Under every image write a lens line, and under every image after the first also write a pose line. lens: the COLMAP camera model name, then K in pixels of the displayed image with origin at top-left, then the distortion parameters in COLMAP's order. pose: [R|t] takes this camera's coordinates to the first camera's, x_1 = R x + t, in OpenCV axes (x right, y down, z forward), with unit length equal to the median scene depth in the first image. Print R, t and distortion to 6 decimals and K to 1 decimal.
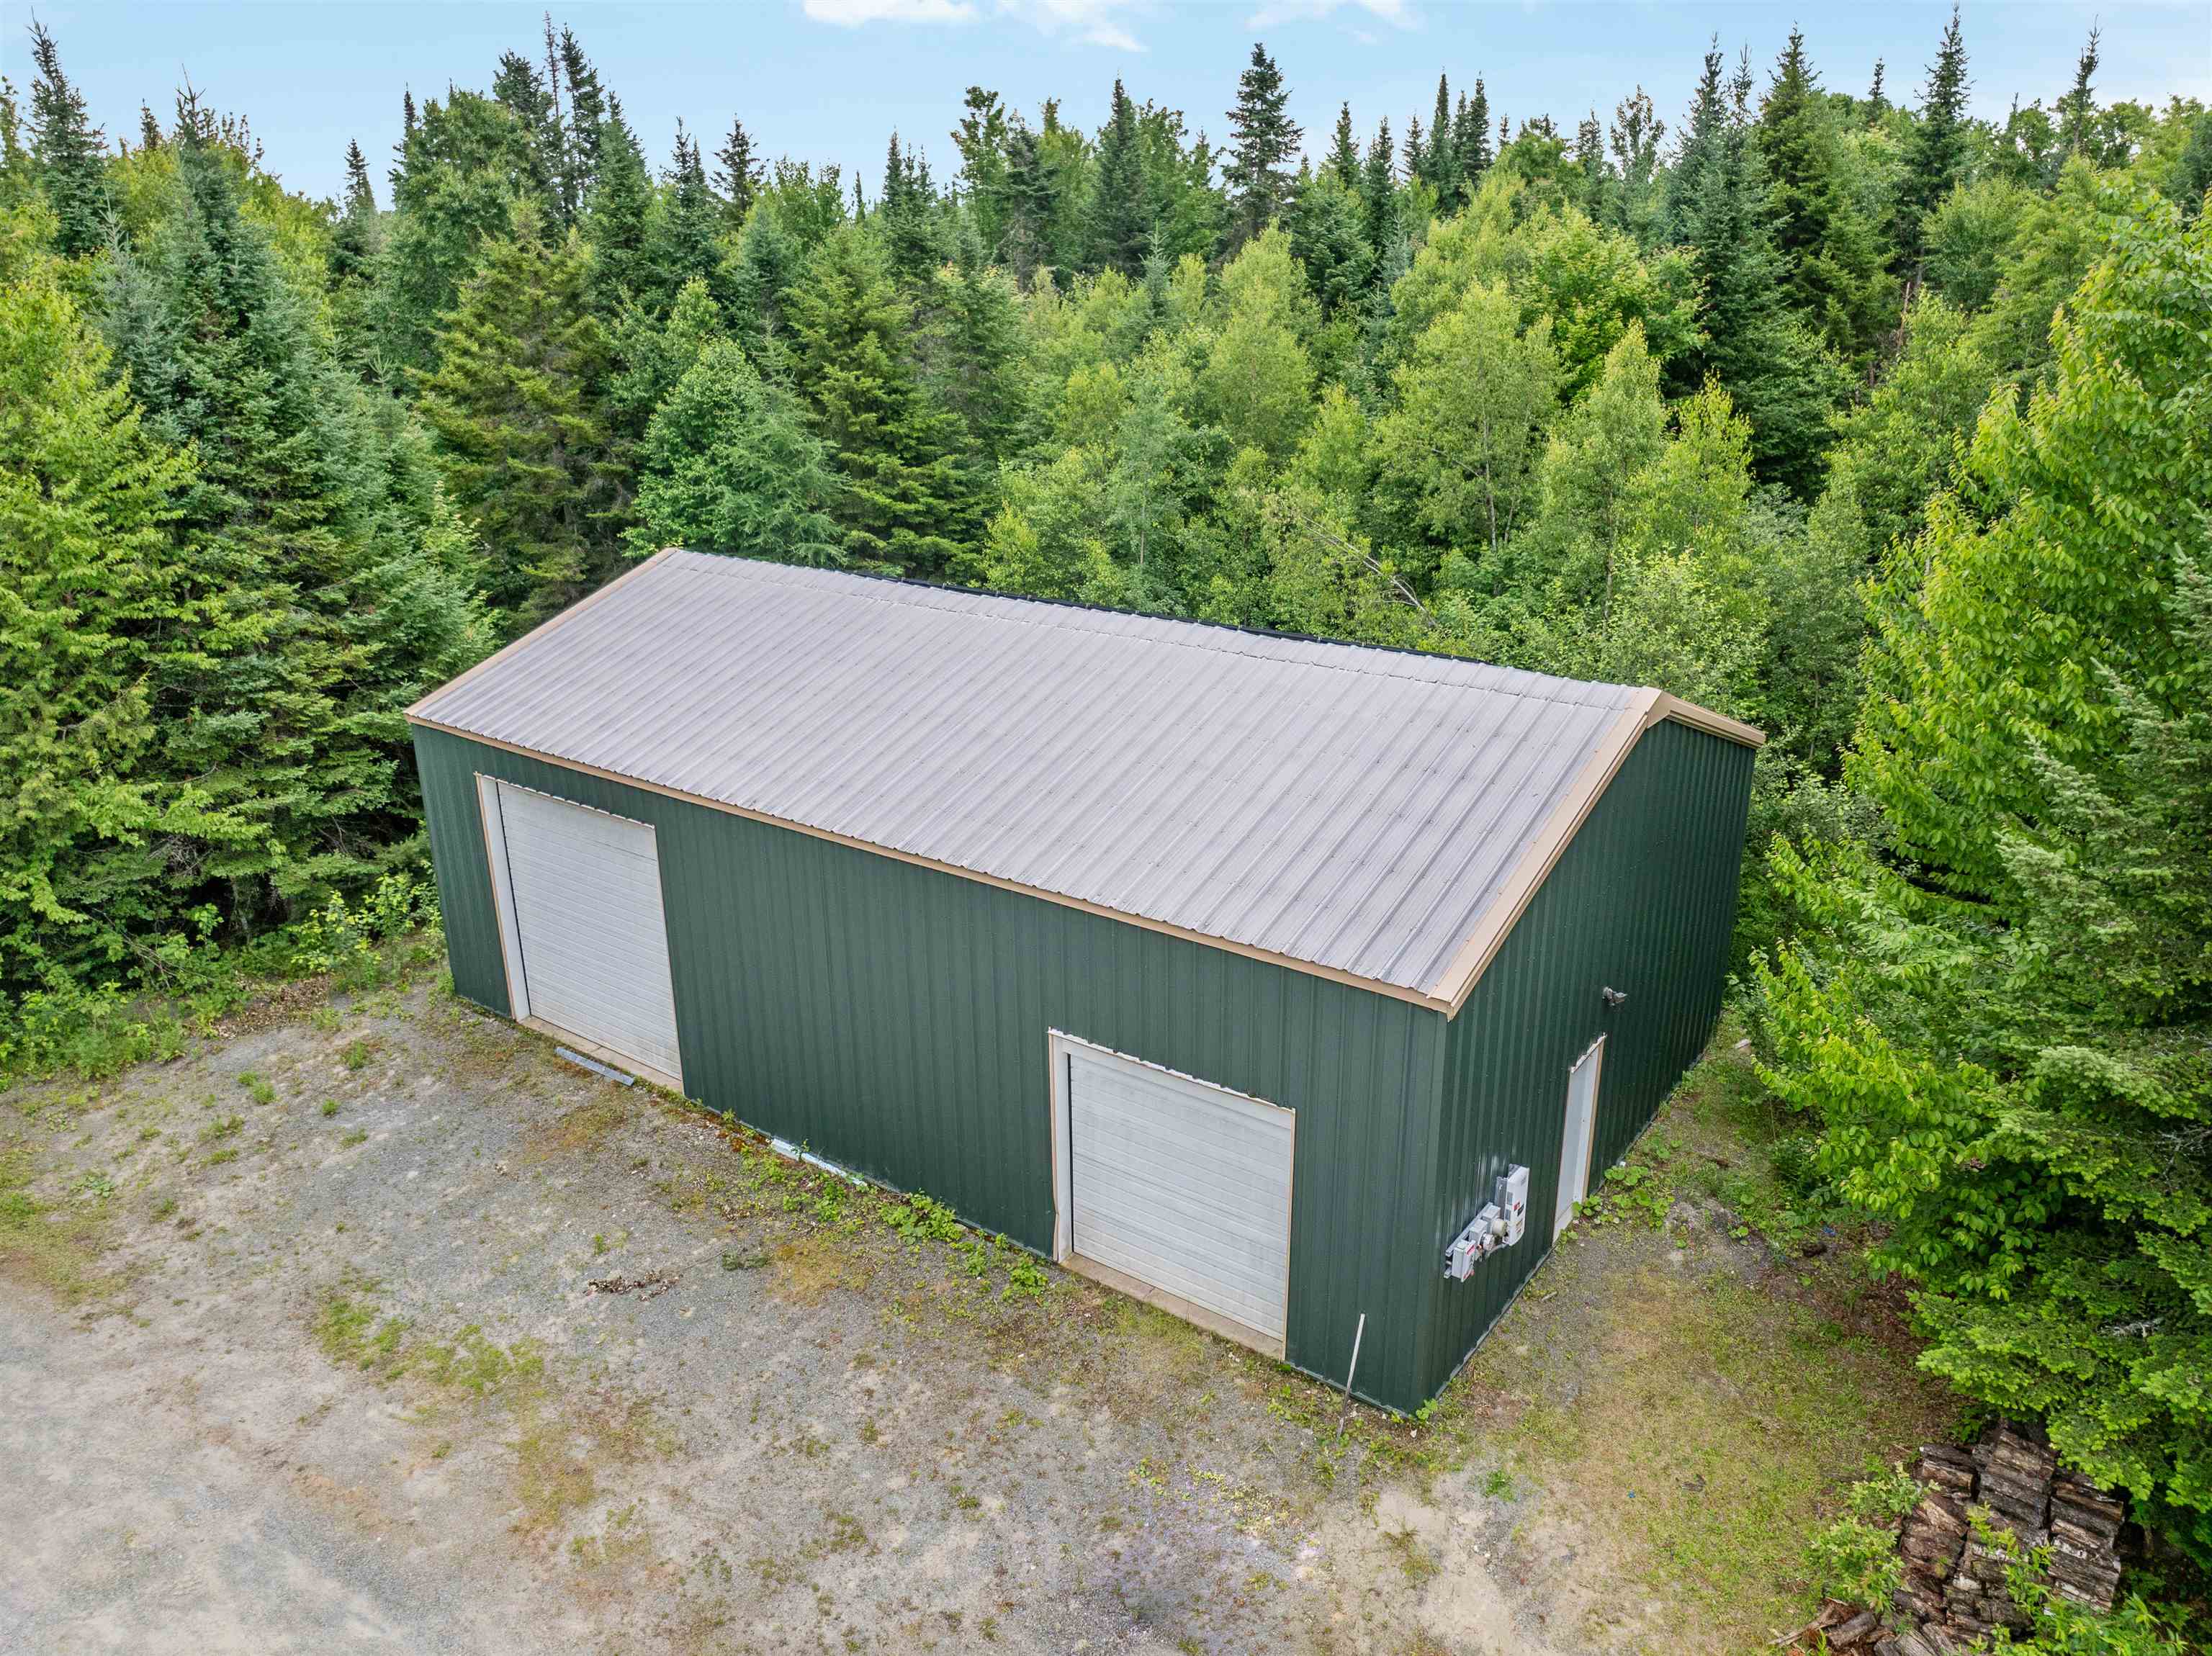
lens RADIAL K [[1562.4, 0, 1100.0], [0, 1562.4, 823.2], [0, 0, 1]] dist [-0.057171, 0.029032]
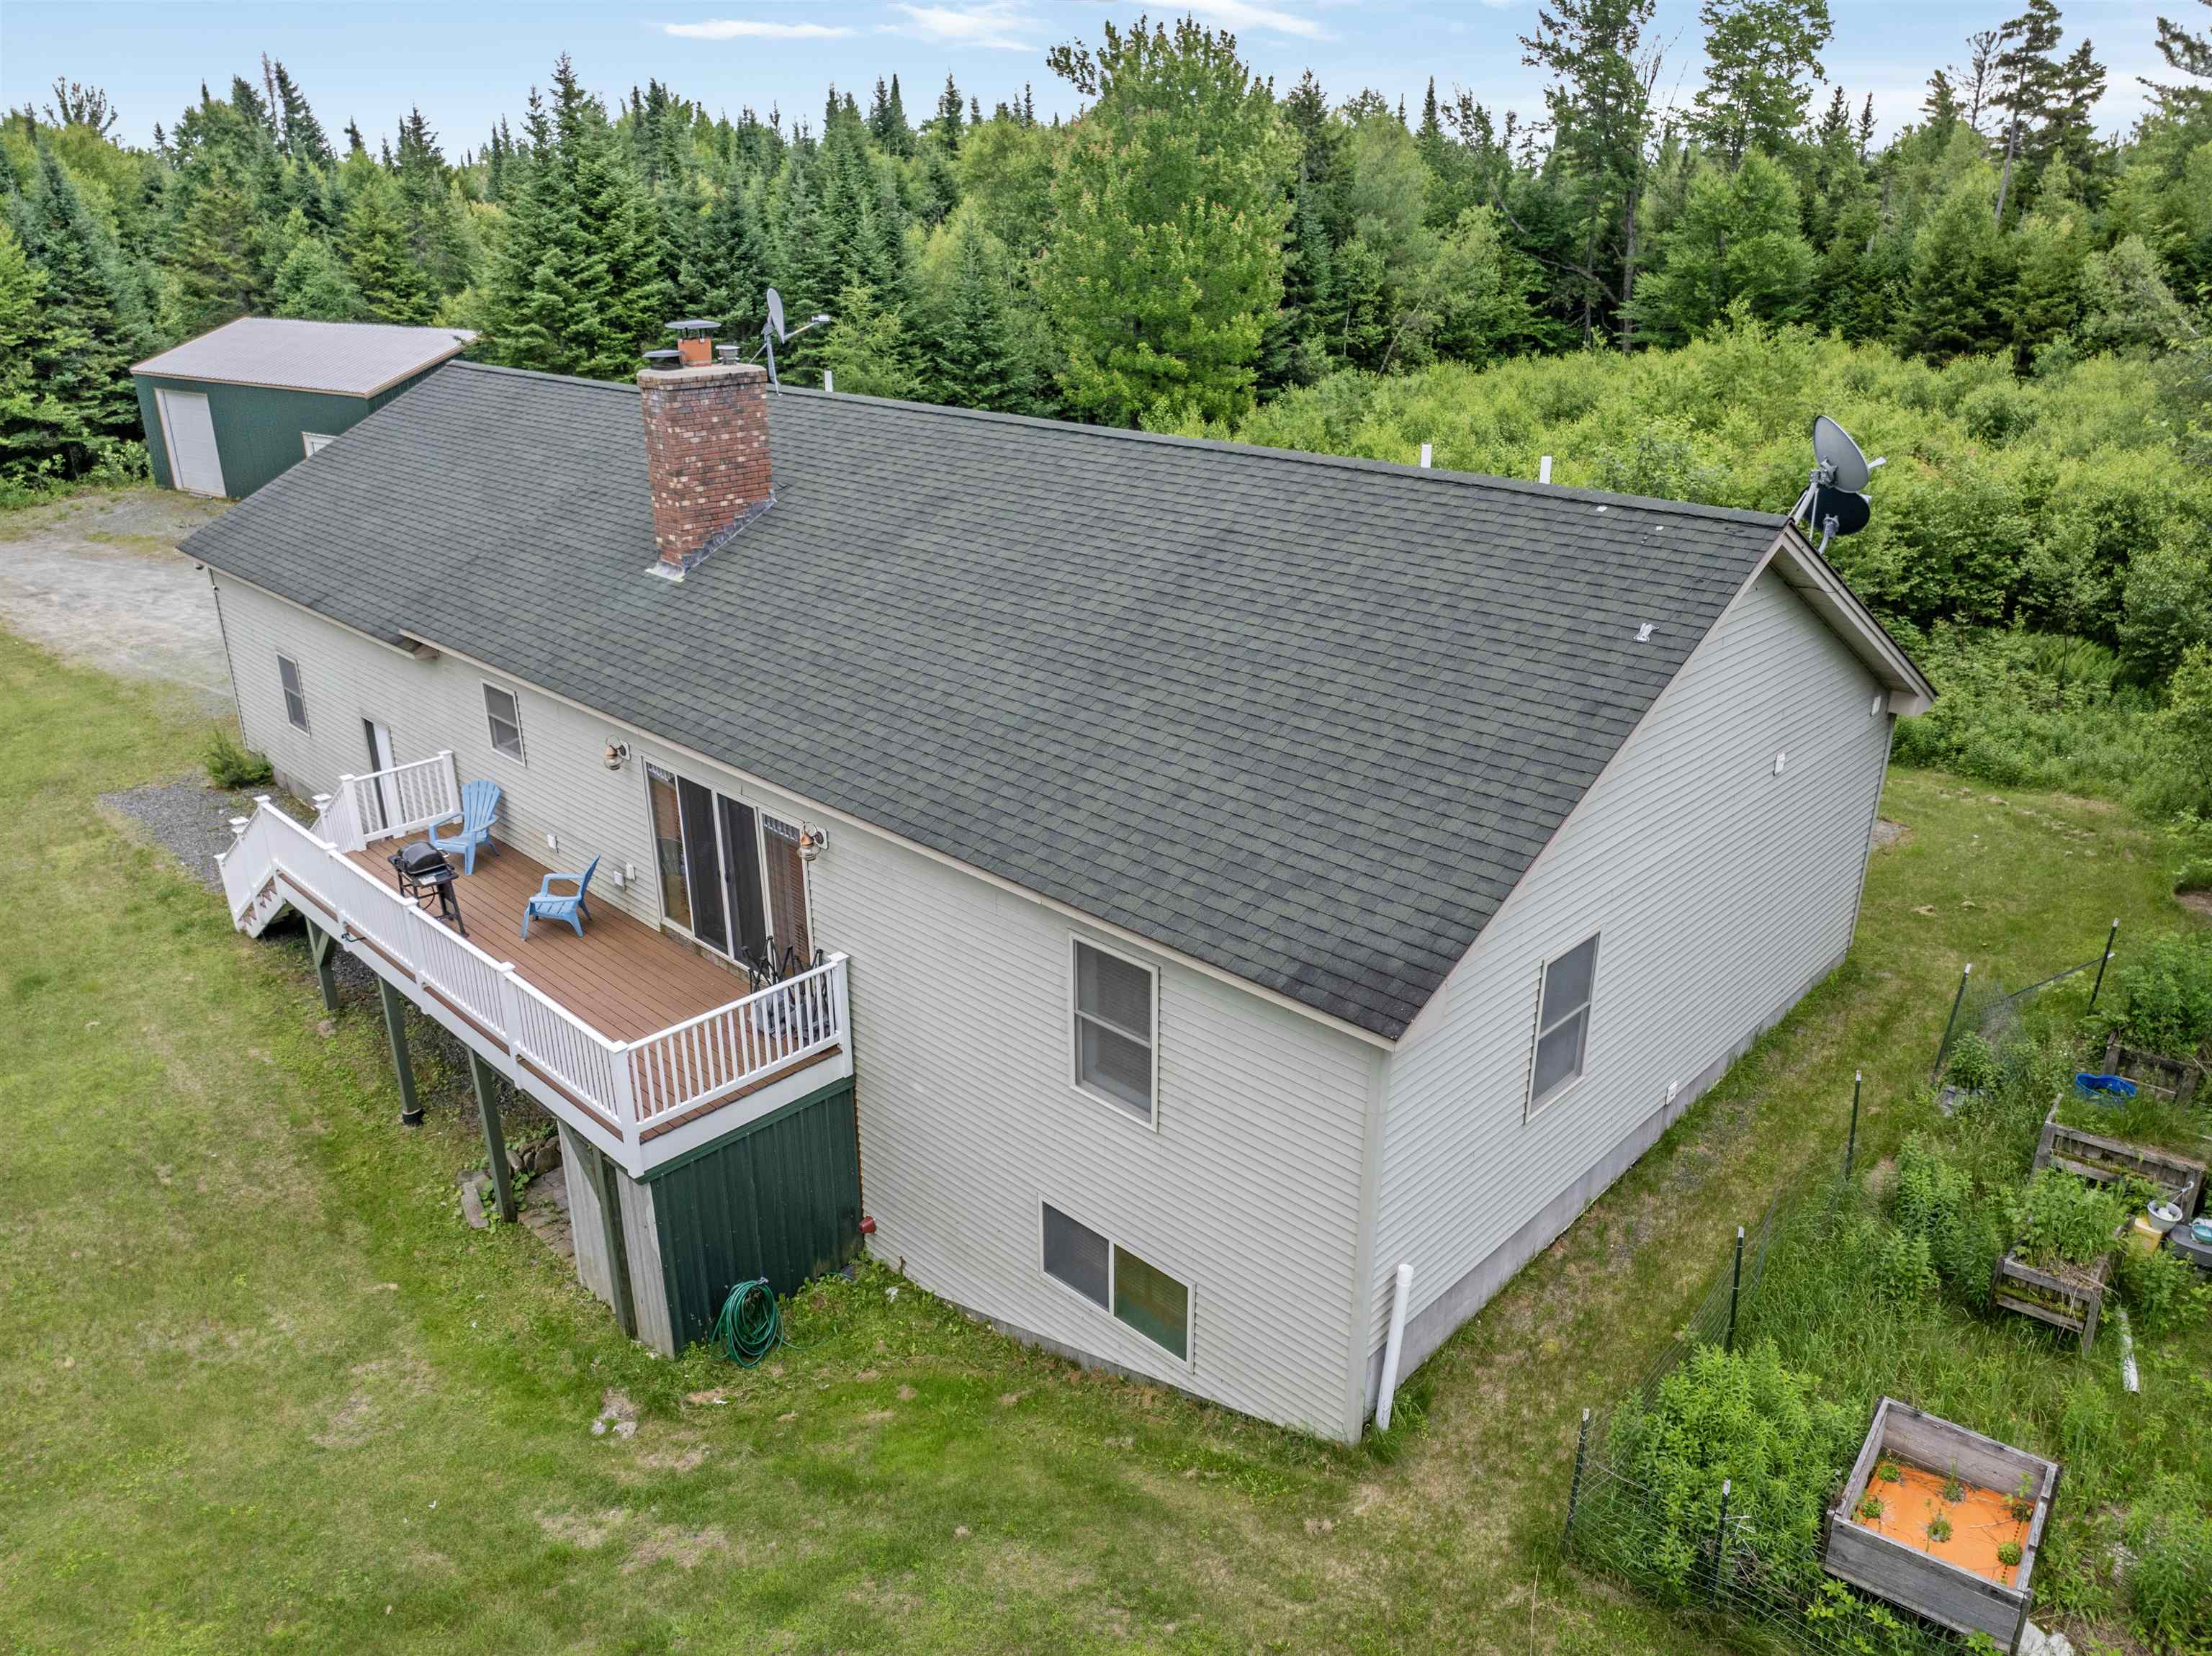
lens RADIAL K [[1562.4, 0, 1119.2], [0, 1562.4, 829.2], [0, 0, 1]] dist [-0.057171, 0.029032]
pose [[0.998821, -0.006786, 0.048067, 1.003421], [0.004896, 0.999214, 0.039334, 0.557413], [-0.048296, -0.039052, 0.998069, -1.563776]]
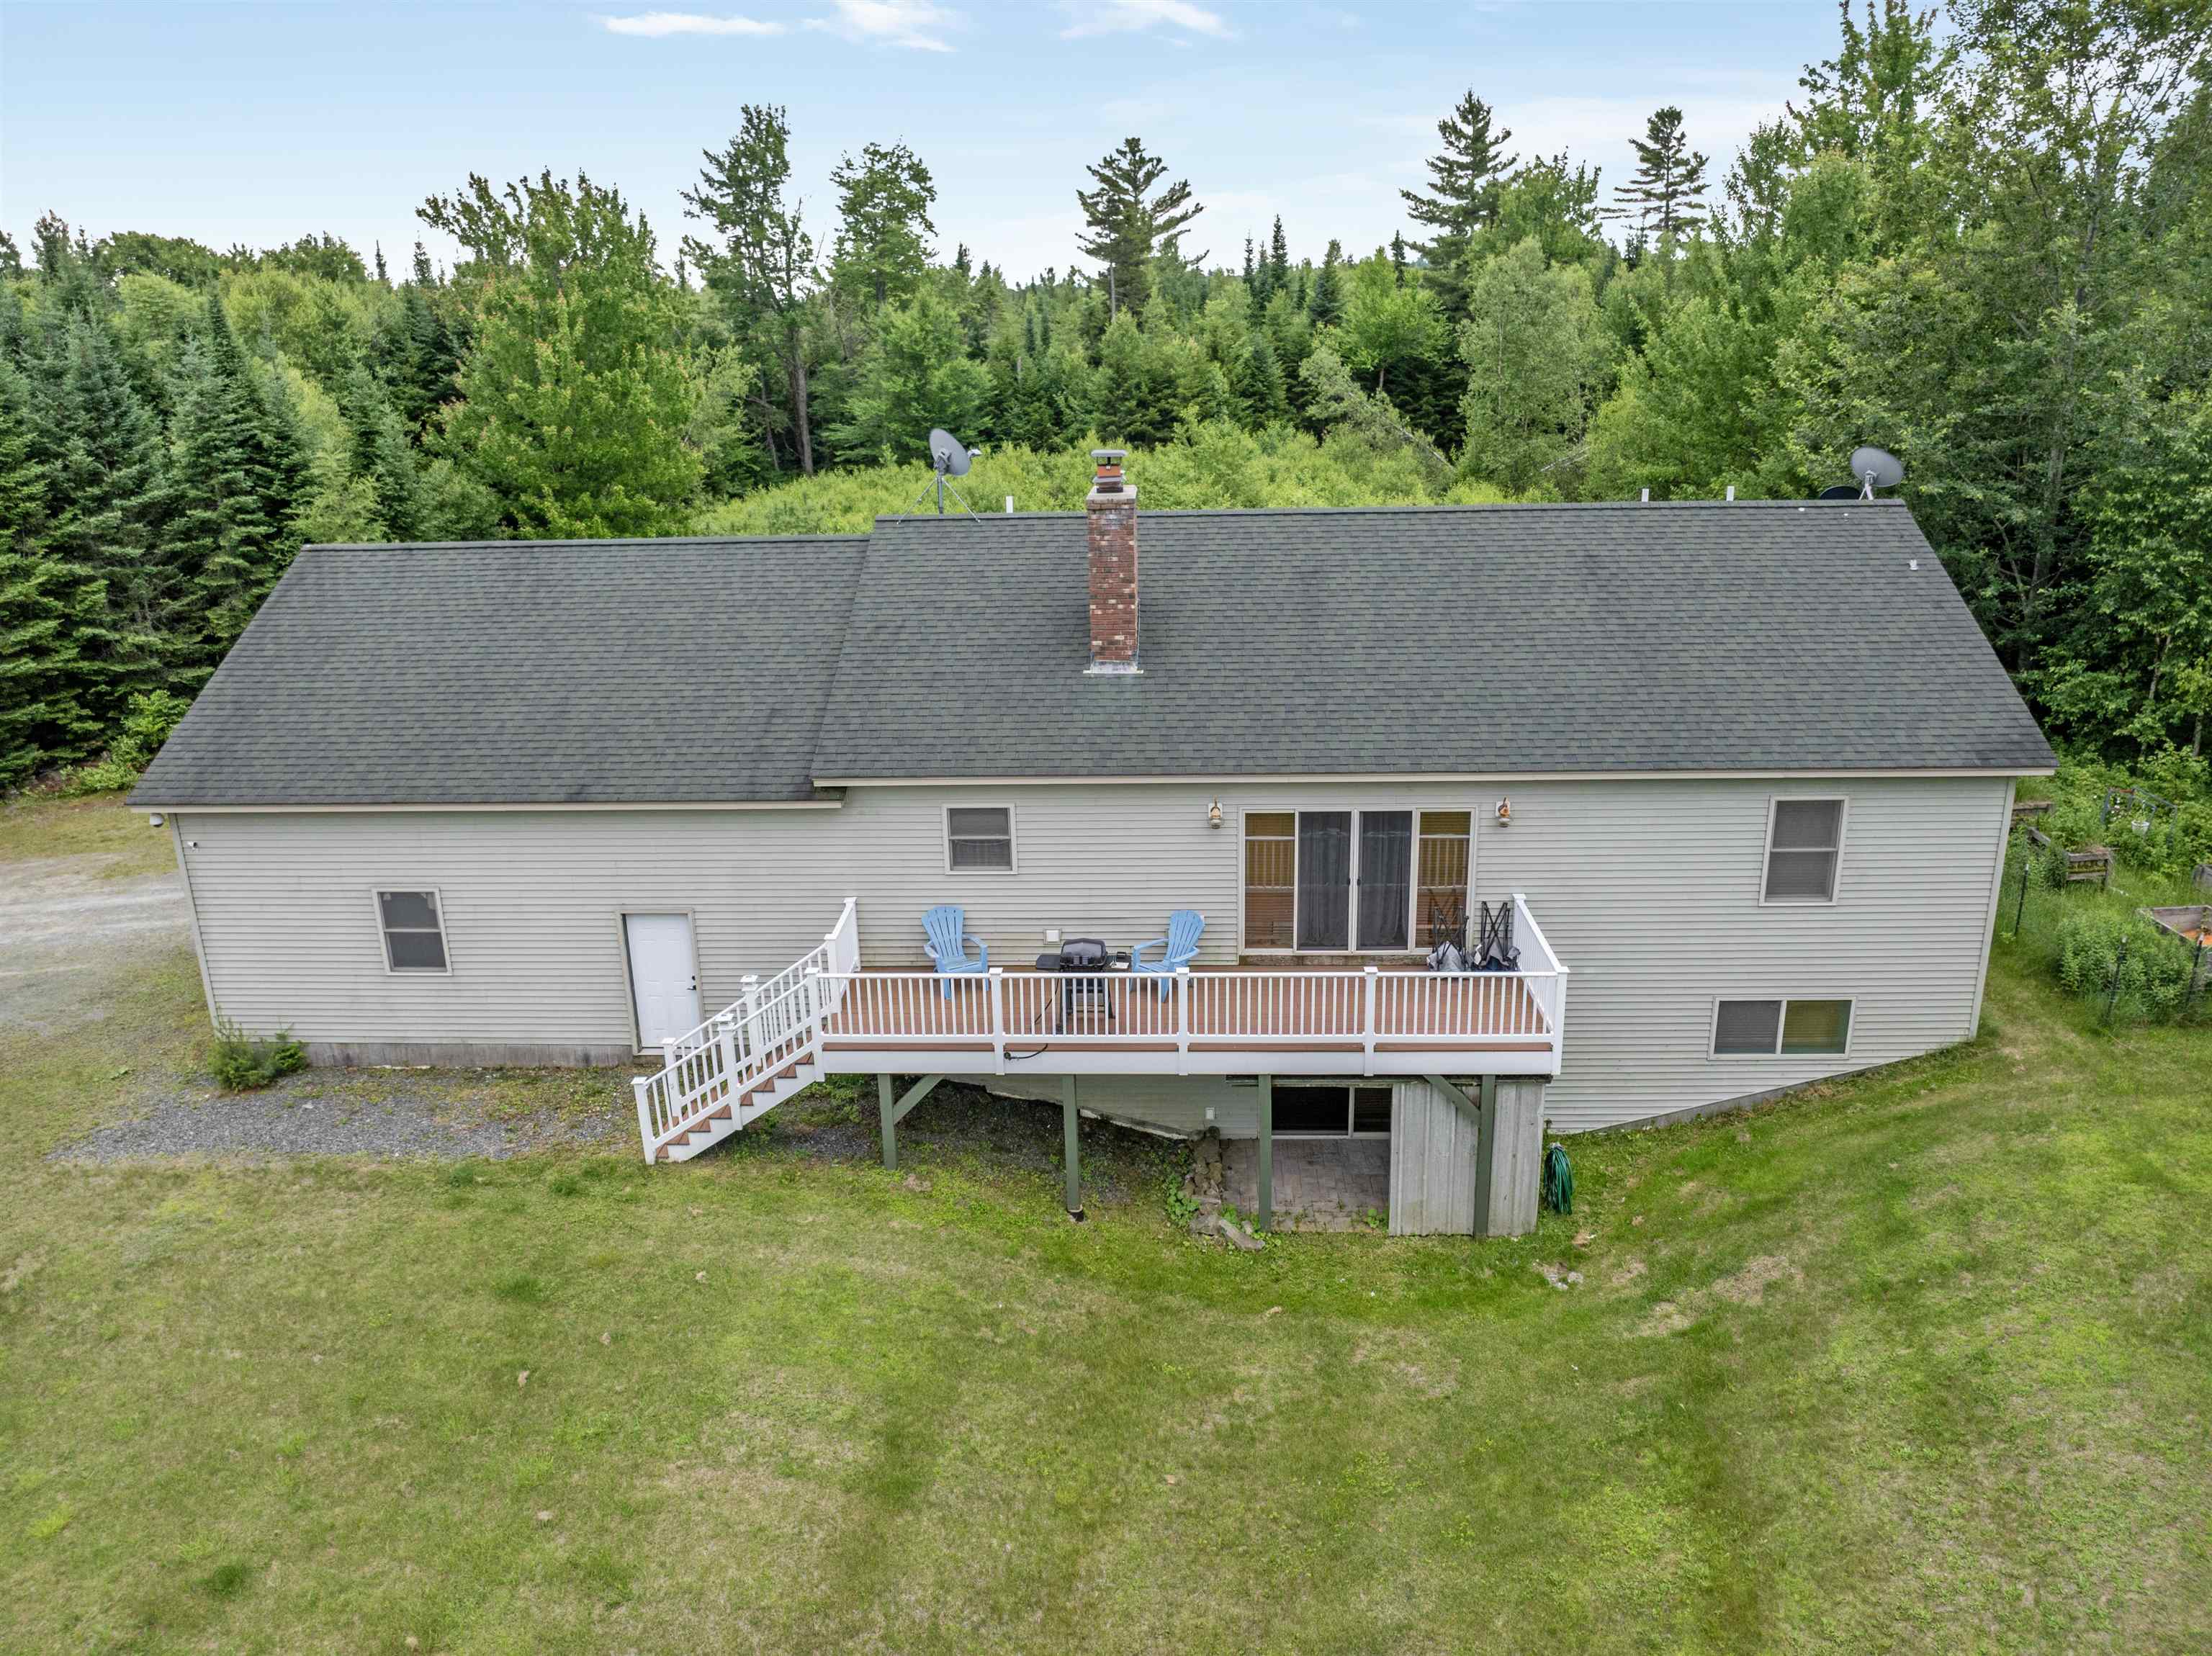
lens RADIAL K [[1562.4, 0, 1119.1], [0, 1562.4, 842.0], [0, 0, 1]] dist [-0.057171, 0.029032]
pose [[0.715651, -0.221025, 0.662564, 0.220824], [0.246223, 0.967547, 0.056813, 0.504229], [-0.653619, 0.122480, 0.746847, -1.419506]]
